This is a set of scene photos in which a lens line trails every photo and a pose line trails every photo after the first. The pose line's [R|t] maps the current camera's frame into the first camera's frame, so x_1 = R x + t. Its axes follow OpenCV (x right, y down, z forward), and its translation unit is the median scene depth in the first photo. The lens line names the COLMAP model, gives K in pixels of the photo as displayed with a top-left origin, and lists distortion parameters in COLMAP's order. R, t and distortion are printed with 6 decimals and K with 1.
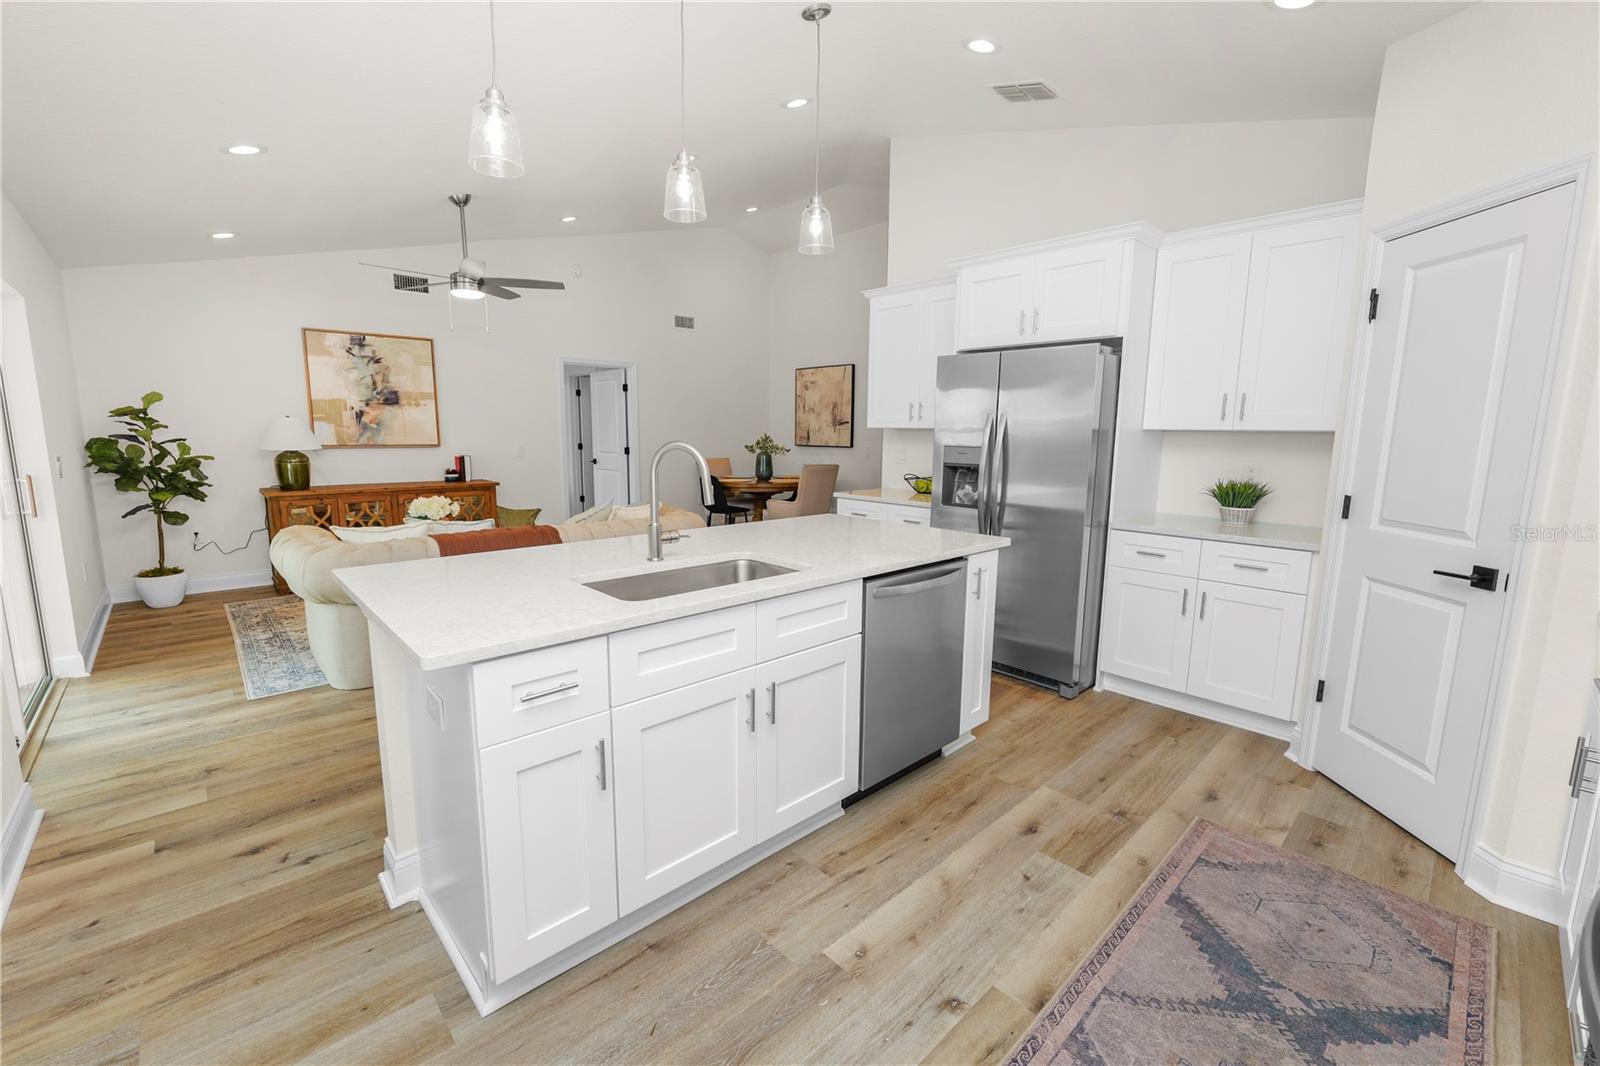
lens RADIAL K [[657.7, 0, 797.1], [0, 657.7, 529.7], [0, 0, 1]] dist [-0.014479, 0.000353]
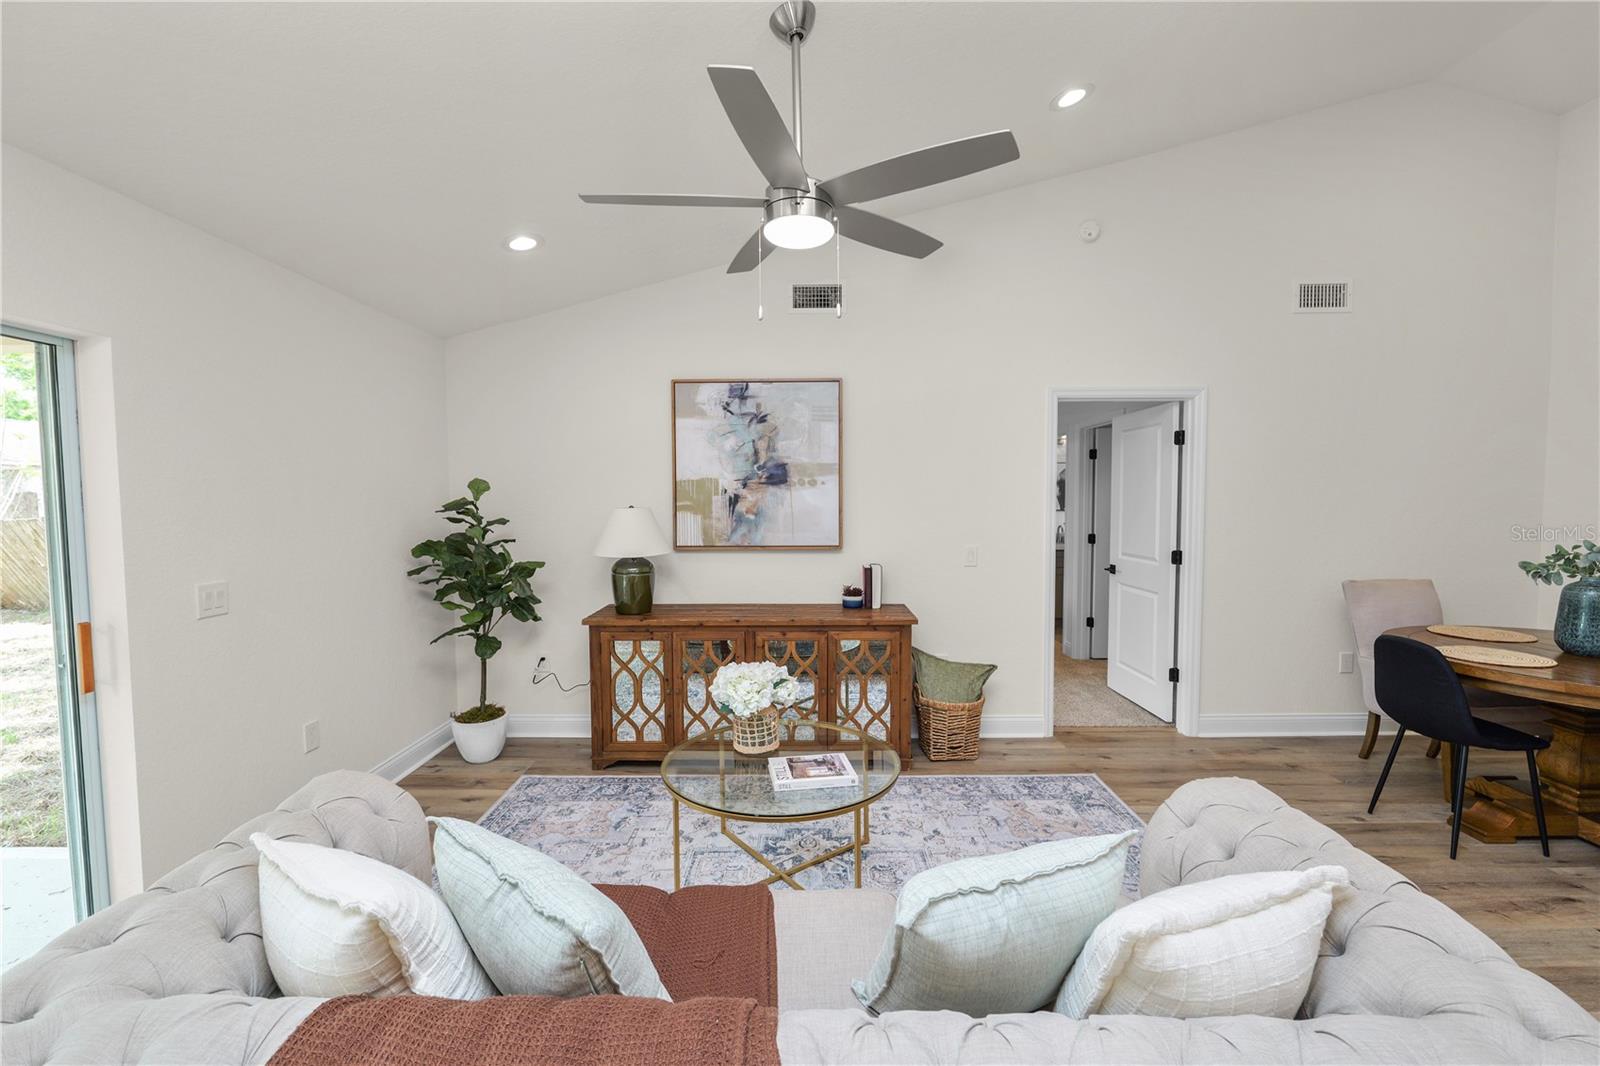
lens RADIAL K [[657.7, 0, 797.1], [0, 657.7, 529.7], [0, 0, 1]] dist [-0.014479, 0.000353]
pose [[0.721210, 0.020217, -0.692422, -0.158760], [-0.091384, 0.993615, -0.066172, -0.108118], [0.686663, 0.111000, 0.718452, 0.564861]]
